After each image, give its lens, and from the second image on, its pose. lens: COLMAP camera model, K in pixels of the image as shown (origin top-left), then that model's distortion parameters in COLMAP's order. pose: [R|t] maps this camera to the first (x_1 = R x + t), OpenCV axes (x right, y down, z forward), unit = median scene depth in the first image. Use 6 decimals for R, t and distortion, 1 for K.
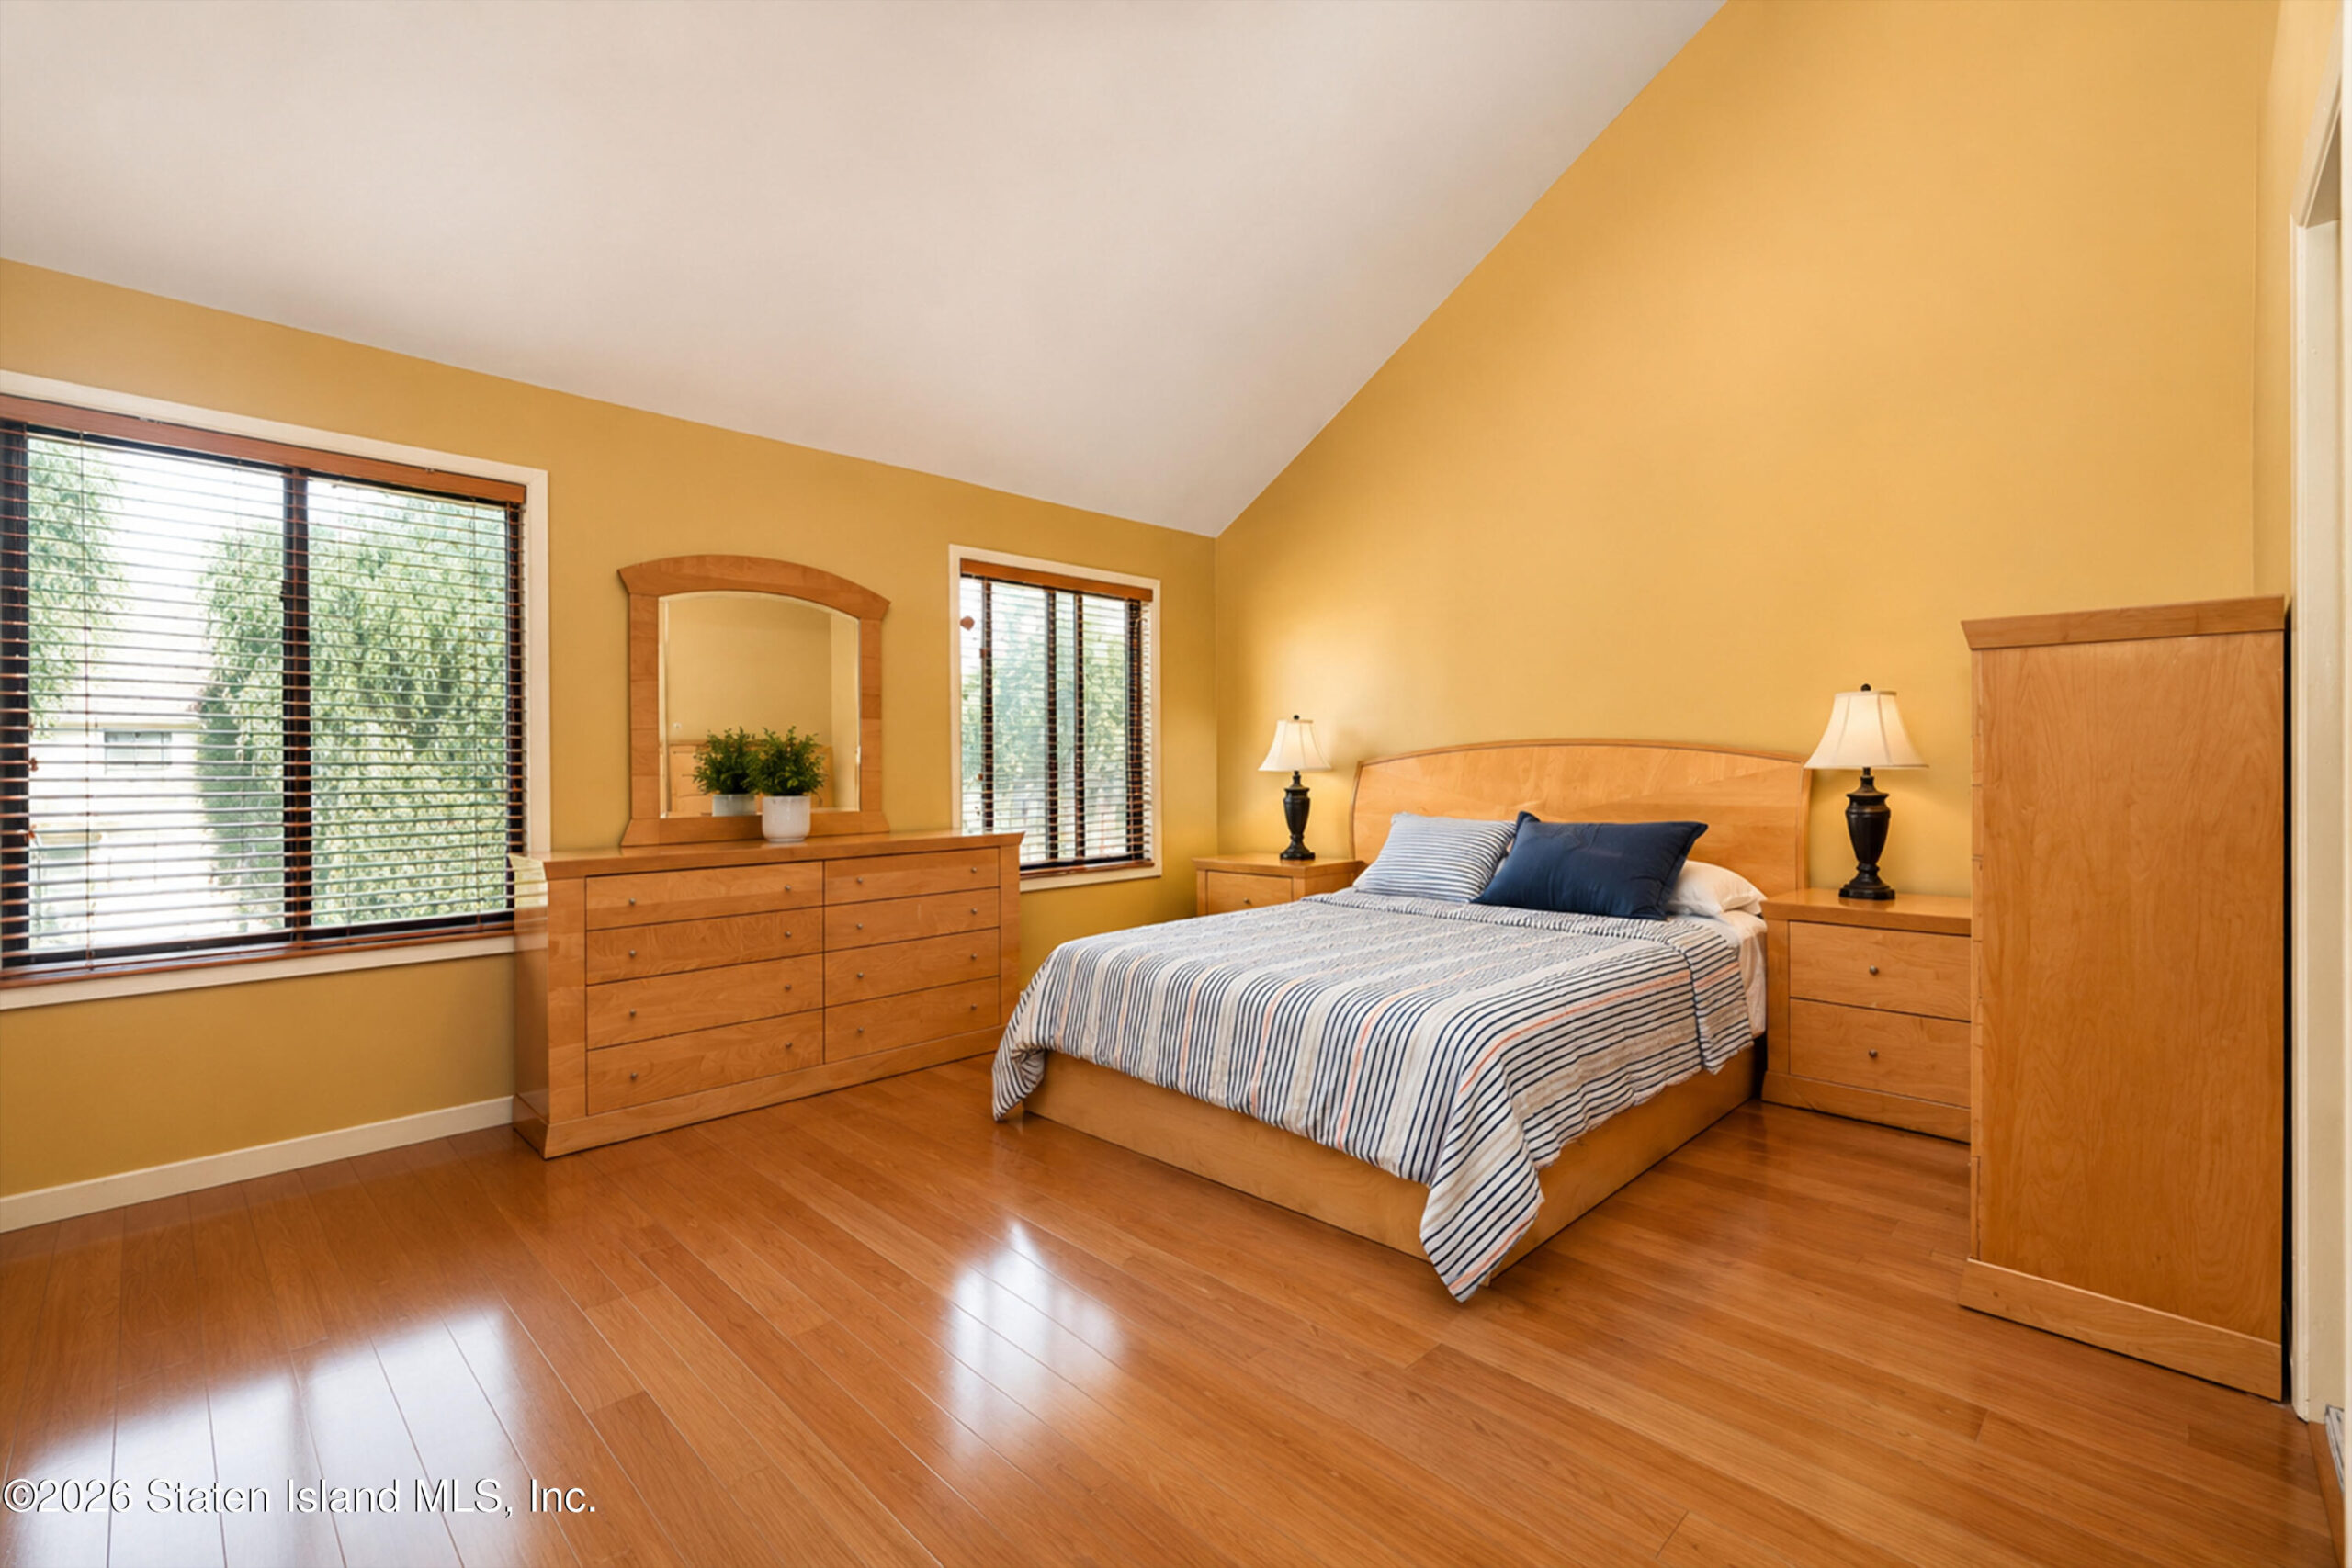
lens RADIAL K [[1016.4, 0, 1139.3], [0, 1016.4, 777.0], [0, 0, 1]] dist [-0.000285, 0.000003]
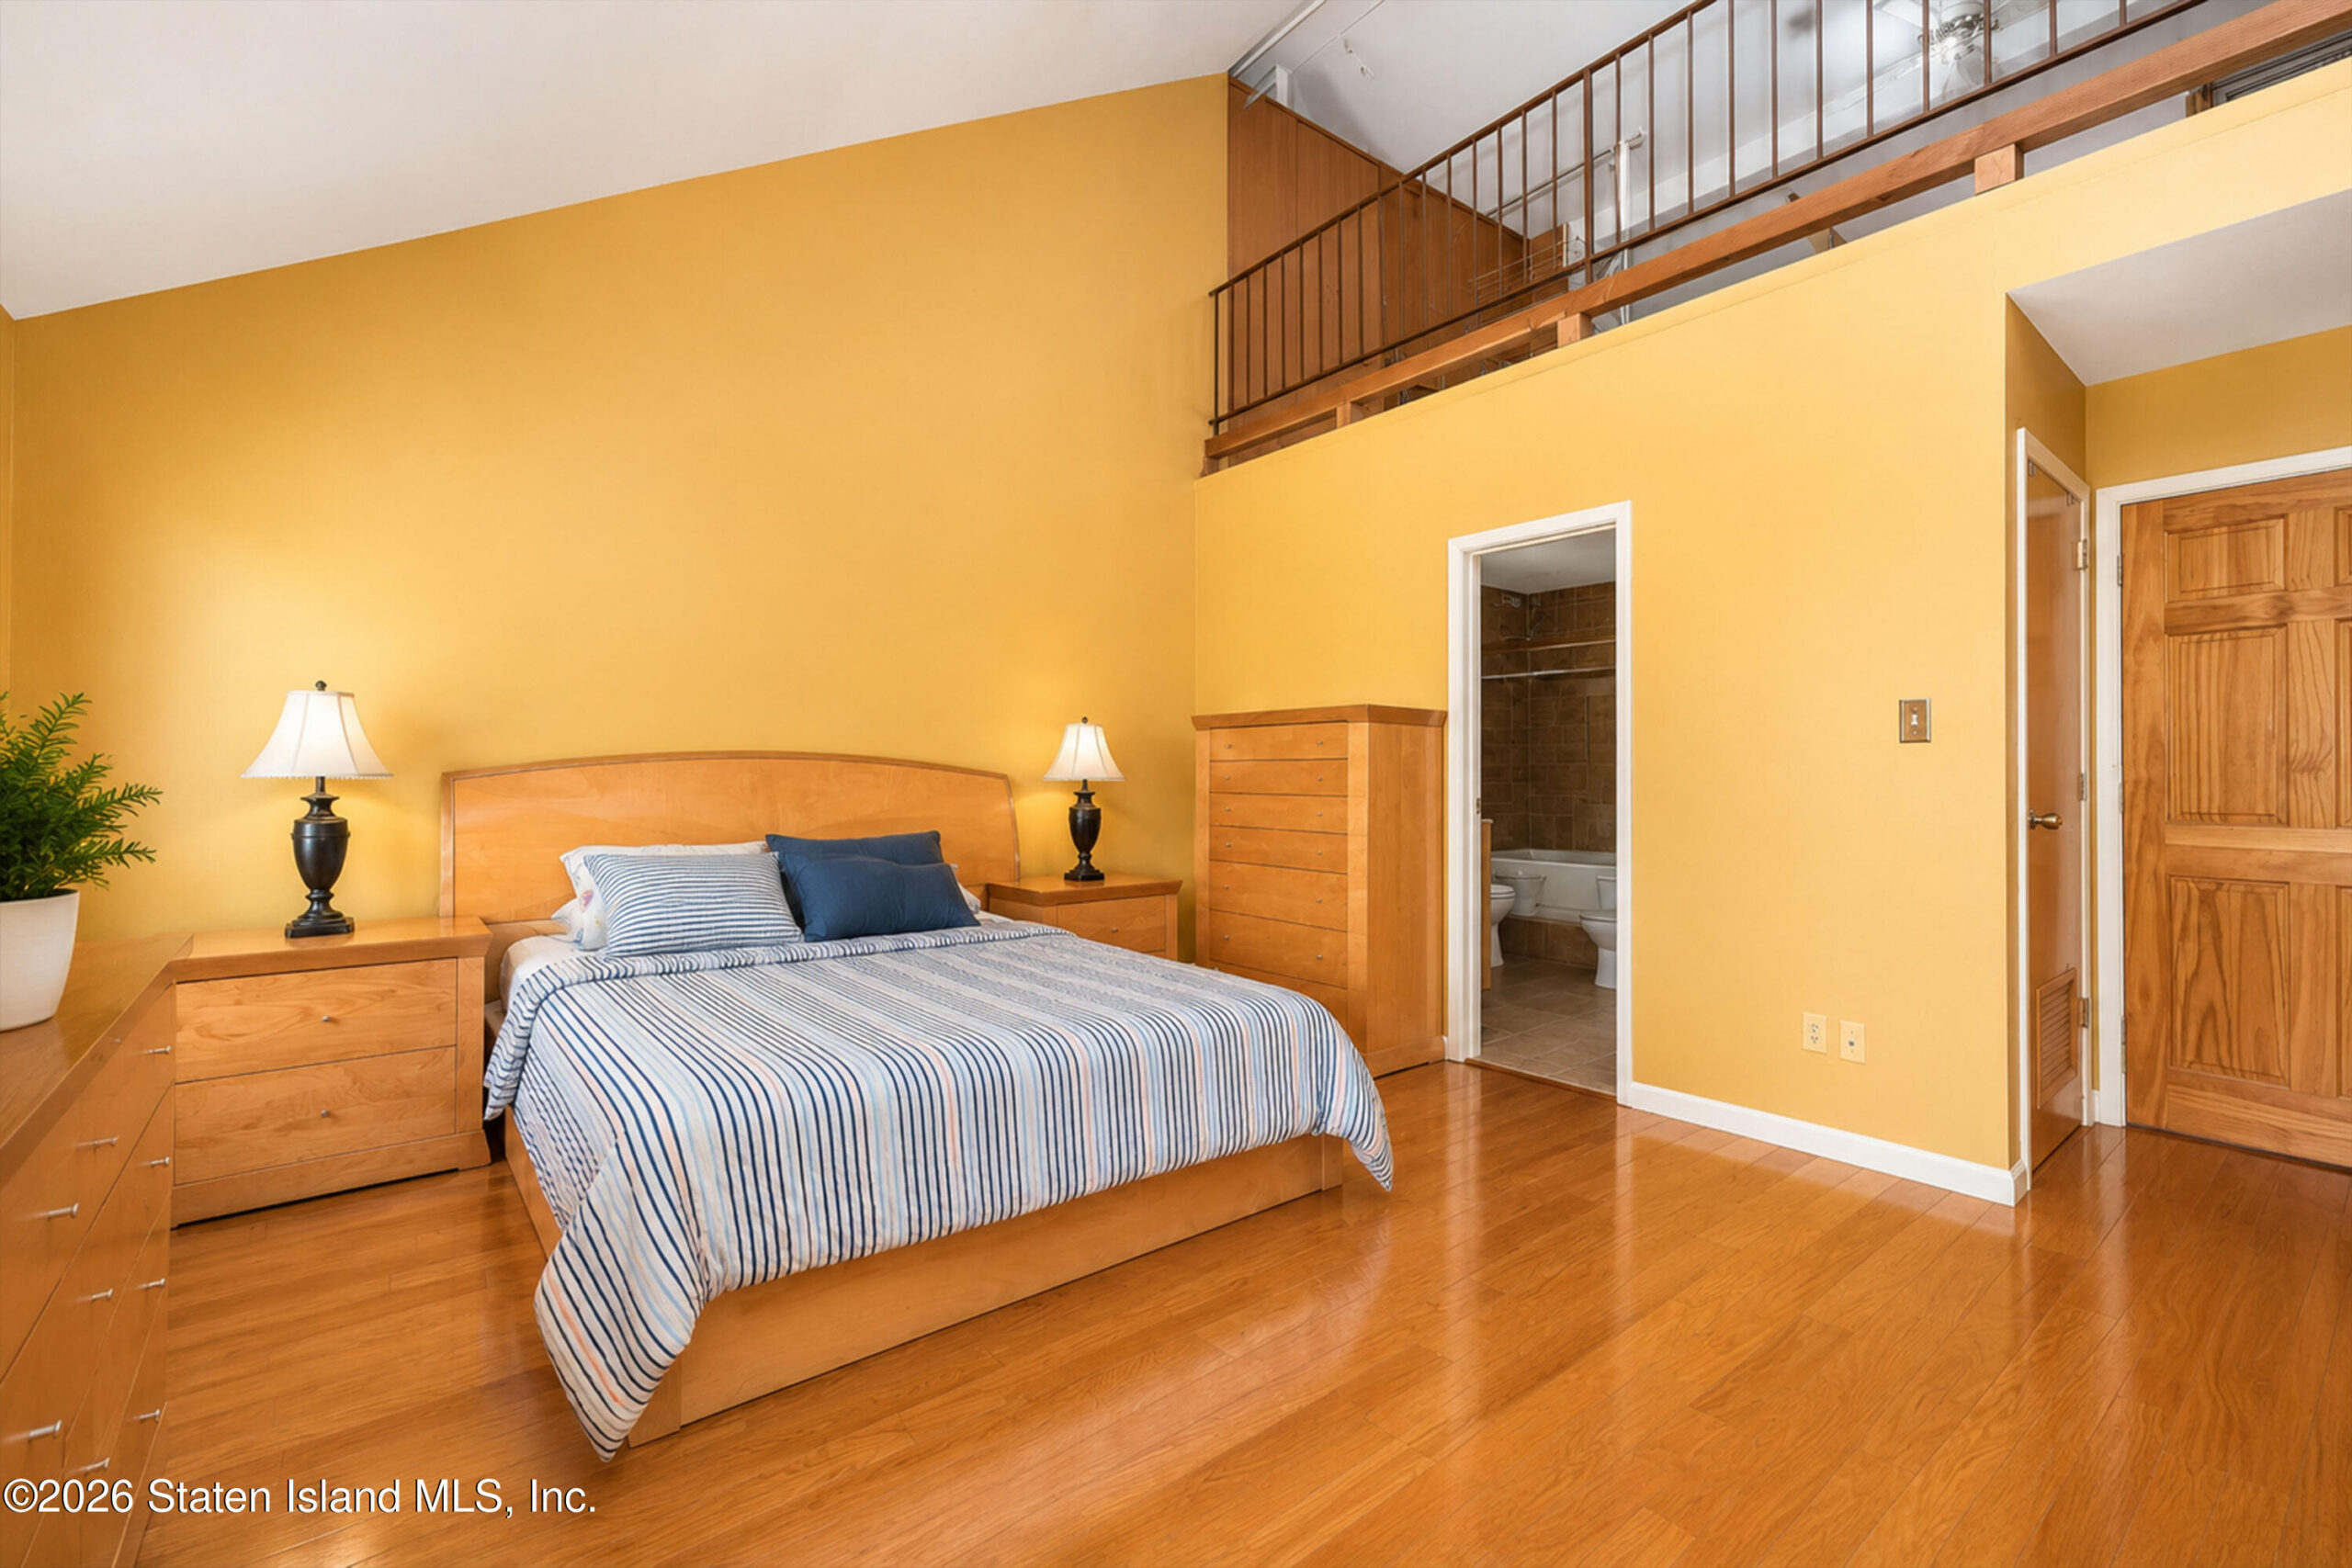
lens RADIAL K [[1151.8, 0, 1203.2], [0, 1151.8, 780.4], [0, 0, 1]] dist [0.002340, 0.000596]
pose [[0.157651, -0.003709, 0.987488, -0.533072], [0.010779, 0.999940, 0.002035, -0.007902], [-0.987436, 0.010324, 0.157682, 0.441693]]
